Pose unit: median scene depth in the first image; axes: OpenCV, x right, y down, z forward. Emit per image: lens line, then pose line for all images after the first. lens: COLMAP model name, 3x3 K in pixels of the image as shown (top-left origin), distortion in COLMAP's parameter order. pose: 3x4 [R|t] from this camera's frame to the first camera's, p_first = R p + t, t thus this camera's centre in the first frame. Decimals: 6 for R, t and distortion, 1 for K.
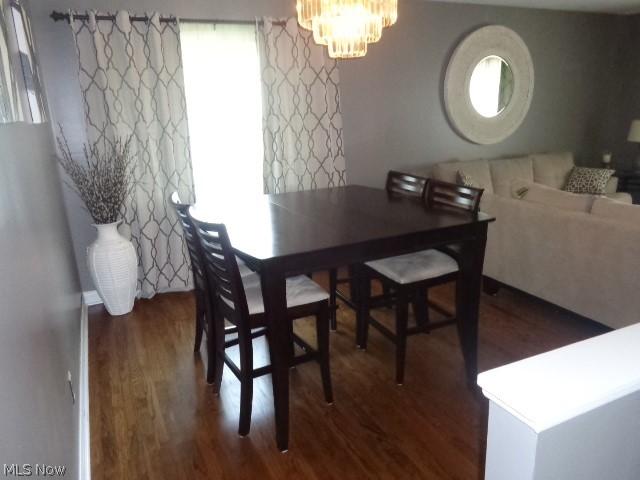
lens RADIAL K [[480.0, 0, 320.0], [0, 480.0, 240.0], [0, 0, 1]] dist [0.003372, 0.002966]
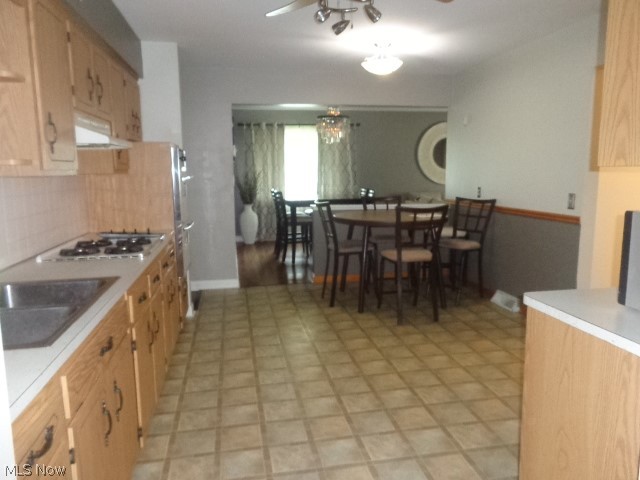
lens RADIAL K [[480.0, 0, 320.0], [0, 480.0, 240.0], [0, 0, 1]] dist [0.003372, 0.002966]
pose [[0.966706, 0.064597, -0.247600, 0.505257], [-0.093350, 0.989953, -0.106197, 0.353130], [0.238253, 0.125775, 0.963025, -1.194570]]
